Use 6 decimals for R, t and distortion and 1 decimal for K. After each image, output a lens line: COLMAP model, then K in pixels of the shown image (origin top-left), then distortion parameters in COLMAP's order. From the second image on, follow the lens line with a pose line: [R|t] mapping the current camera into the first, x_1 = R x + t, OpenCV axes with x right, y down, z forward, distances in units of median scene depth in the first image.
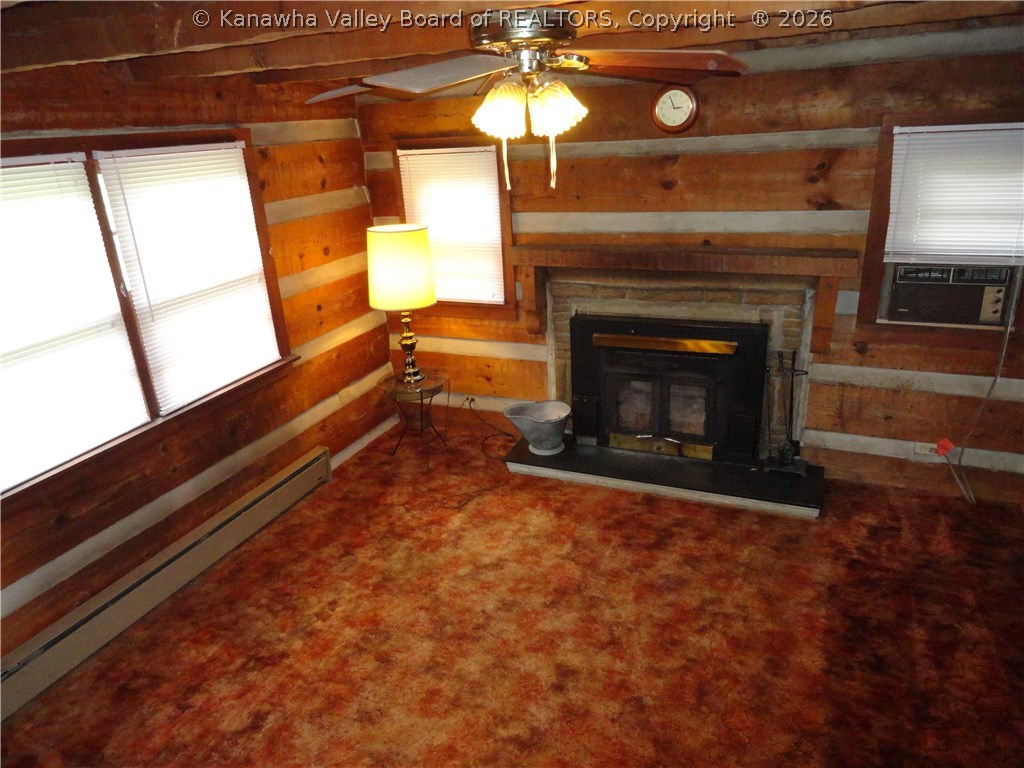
lens RADIAL K [[712.8, 0, 509.6], [0, 712.8, 380.5], [0, 0, 1]] dist [0.000924, 0.008086]
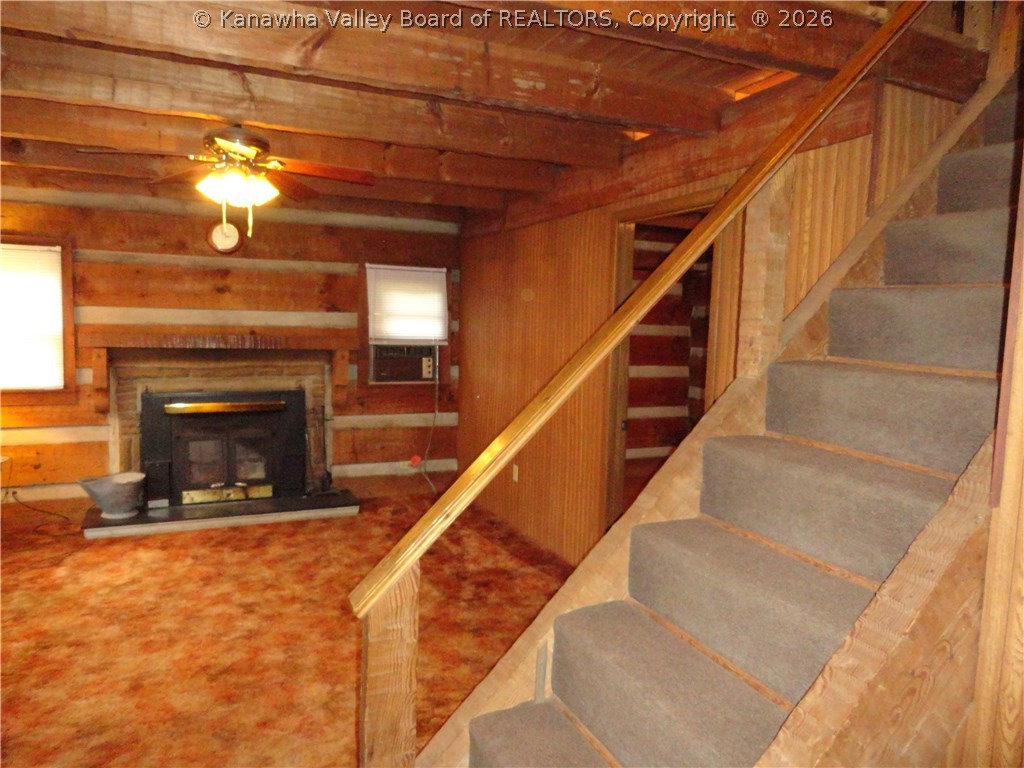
lens RADIAL K [[712.8, 0, 508.7], [0, 712.8, 386.3], [0, 0, 1]] dist [0.000924, 0.008086]
pose [[0.671268, 0.008173, 0.741169, -0.422155], [0.201960, 0.960089, -0.193500, 0.278527], [-0.713170, 0.279577, 0.642826, -0.208777]]
